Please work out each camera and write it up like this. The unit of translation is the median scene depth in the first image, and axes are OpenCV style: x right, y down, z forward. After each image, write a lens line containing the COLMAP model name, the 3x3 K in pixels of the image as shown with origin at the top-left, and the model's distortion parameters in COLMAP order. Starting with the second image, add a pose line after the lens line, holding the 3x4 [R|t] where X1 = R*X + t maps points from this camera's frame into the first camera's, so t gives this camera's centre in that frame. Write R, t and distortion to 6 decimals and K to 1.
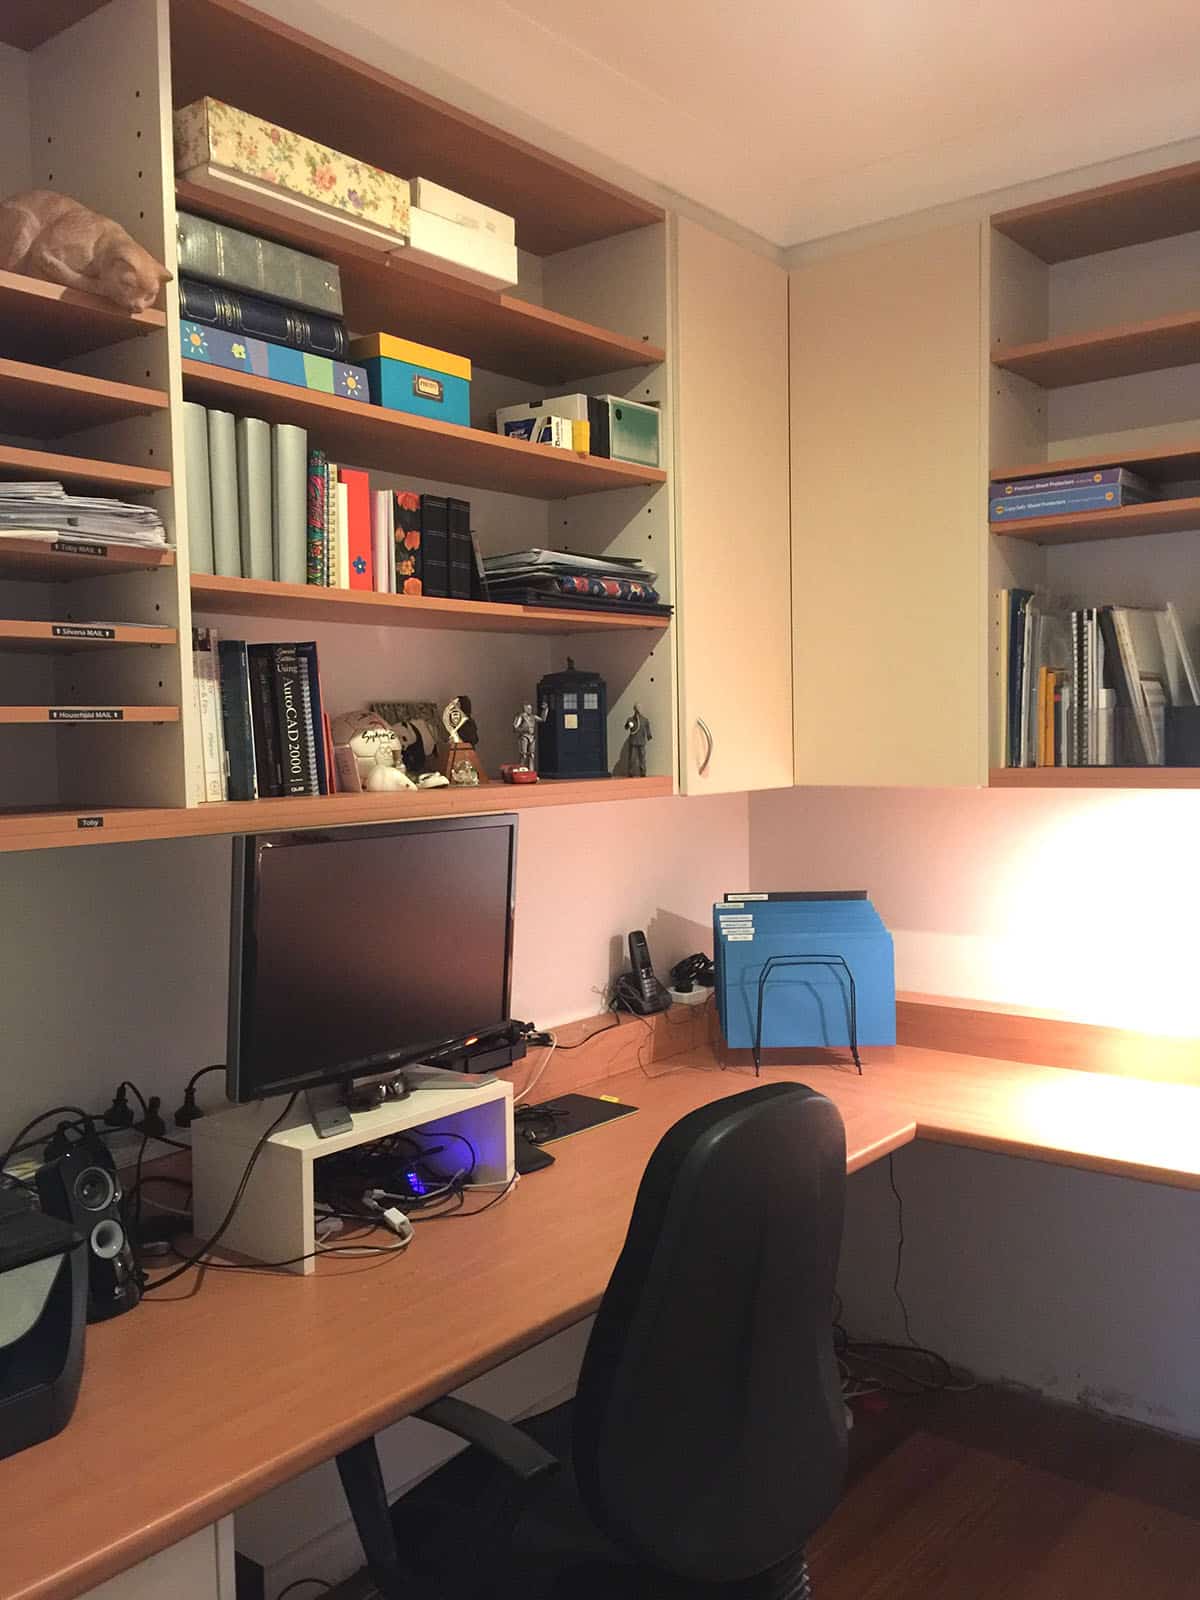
lens RADIAL K [[1370.3, 0, 600.1], [0, 1370.3, 801.0], [0, 0, 1]] dist [0.066781, -0.083412]
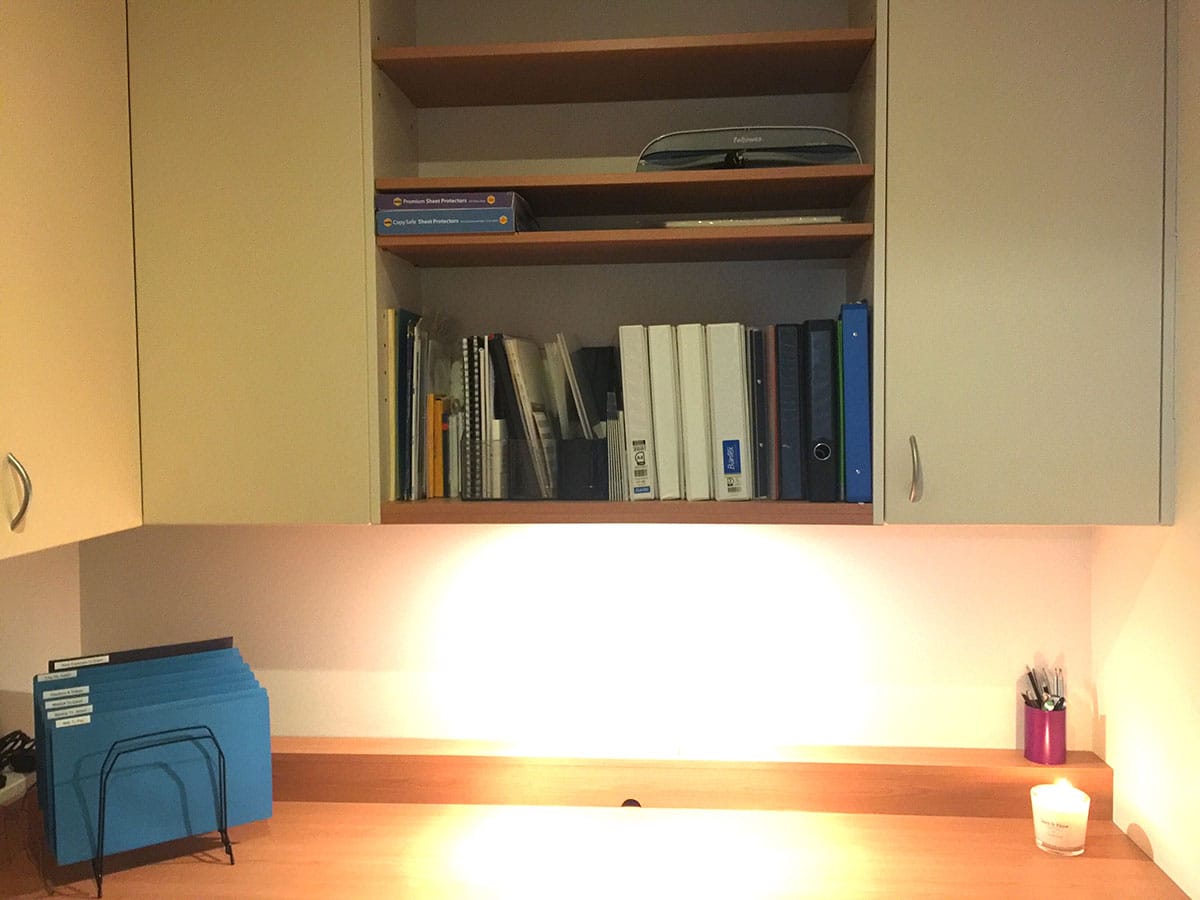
lens RADIAL K [[1027.7, 0, 603.0], [0, 1027.7, 443.0], [0, 0, 1]] dist [0.066781, -0.083412]
pose [[0.830844, -0.012342, 0.556368, 0.024859], [0.020774, 0.999745, -0.008844, -0.054474], [-0.556117, 0.018906, 0.830889, 0.346169]]
